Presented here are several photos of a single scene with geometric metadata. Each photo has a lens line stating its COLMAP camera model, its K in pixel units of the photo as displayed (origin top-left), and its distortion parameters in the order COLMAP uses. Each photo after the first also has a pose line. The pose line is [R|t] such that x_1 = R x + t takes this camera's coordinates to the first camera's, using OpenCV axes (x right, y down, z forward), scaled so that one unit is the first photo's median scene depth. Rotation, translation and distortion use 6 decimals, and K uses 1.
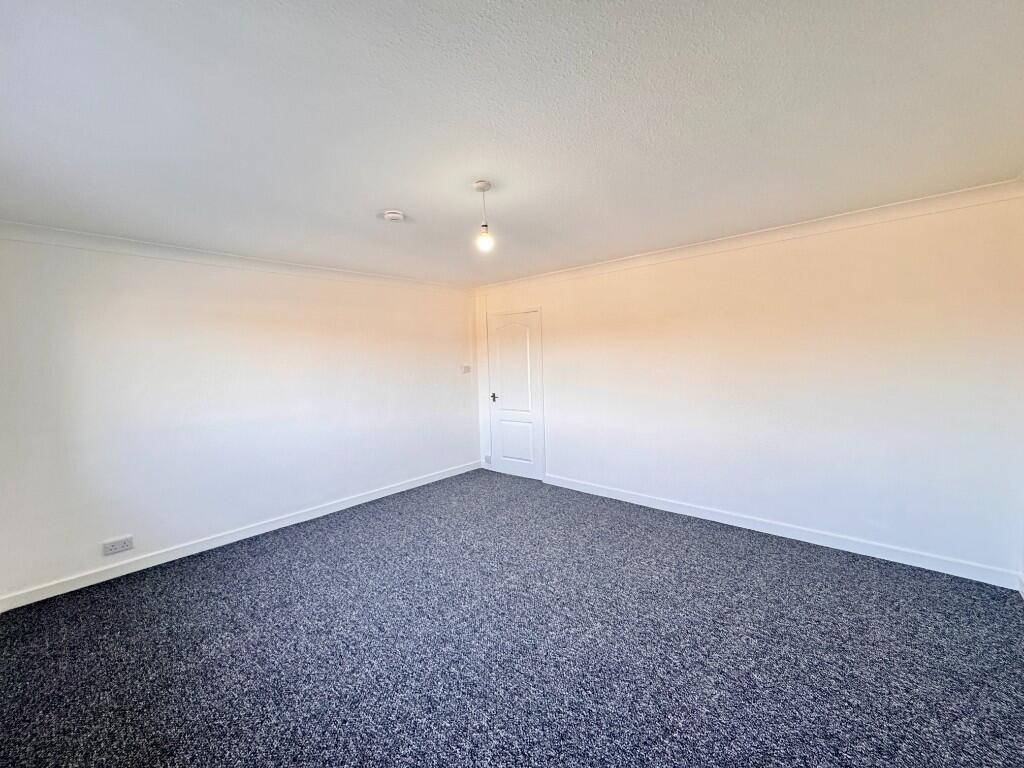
lens RADIAL K [[411.8, 0, 512.0], [0, 411.8, 384.0], [0, 0, 1]] dist [-0.000042, -0.000115]
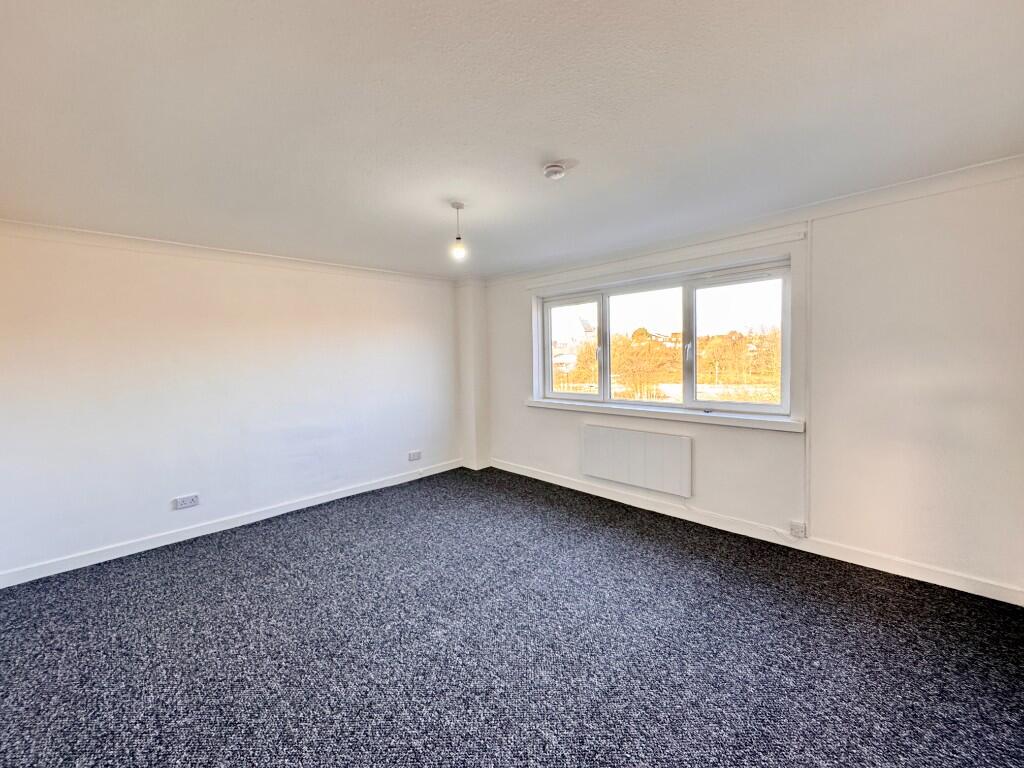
lens RADIAL K [[411.8, 0, 512.0], [0, 411.8, 384.0], [0, 0, 1]] dist [-0.000042, -0.000115]
pose [[-0.995934, 0.051983, 0.073569, -0.275631], [0.061003, 0.990126, 0.126213, -0.107163], [-0.066281, 0.130188, -0.989271, 2.146376]]
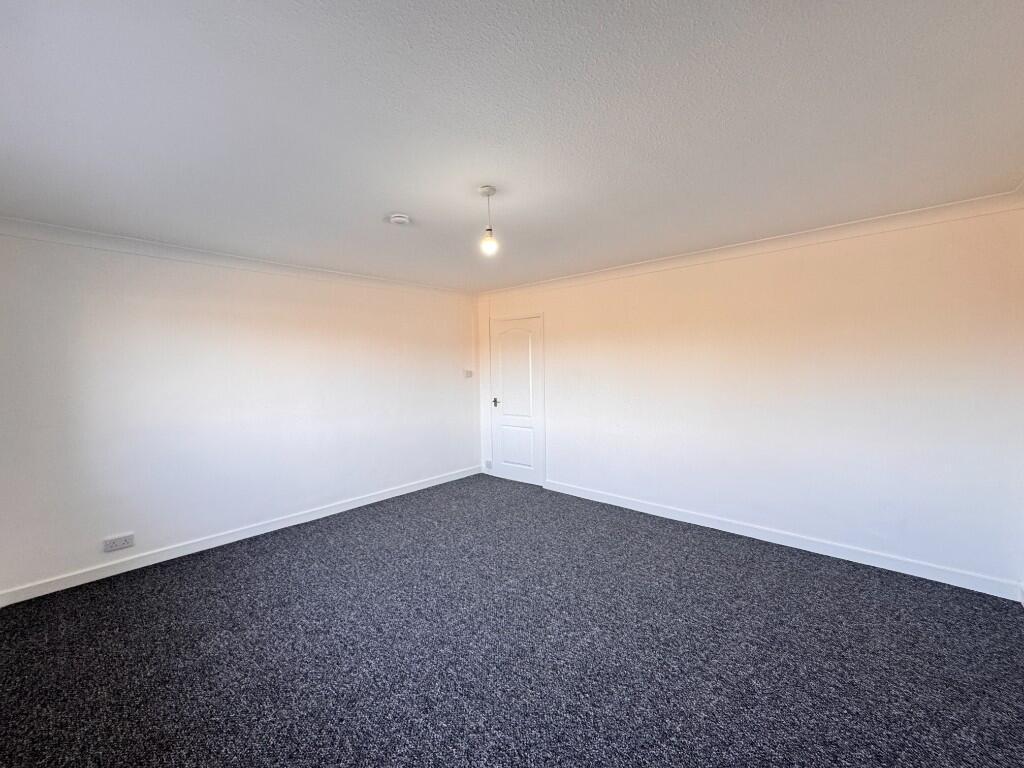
lens RADIAL K [[411.8, 0, 512.0], [0, 411.8, 384.0], [0, 0, 1]] dist [-0.000042, -0.000115]
pose [[0.999884, 0.014565, -0.004389, -0.000010], [-0.014643, 0.999727, -0.018199, 0.013221], [0.004123, 0.018261, 0.999825, -0.008676]]
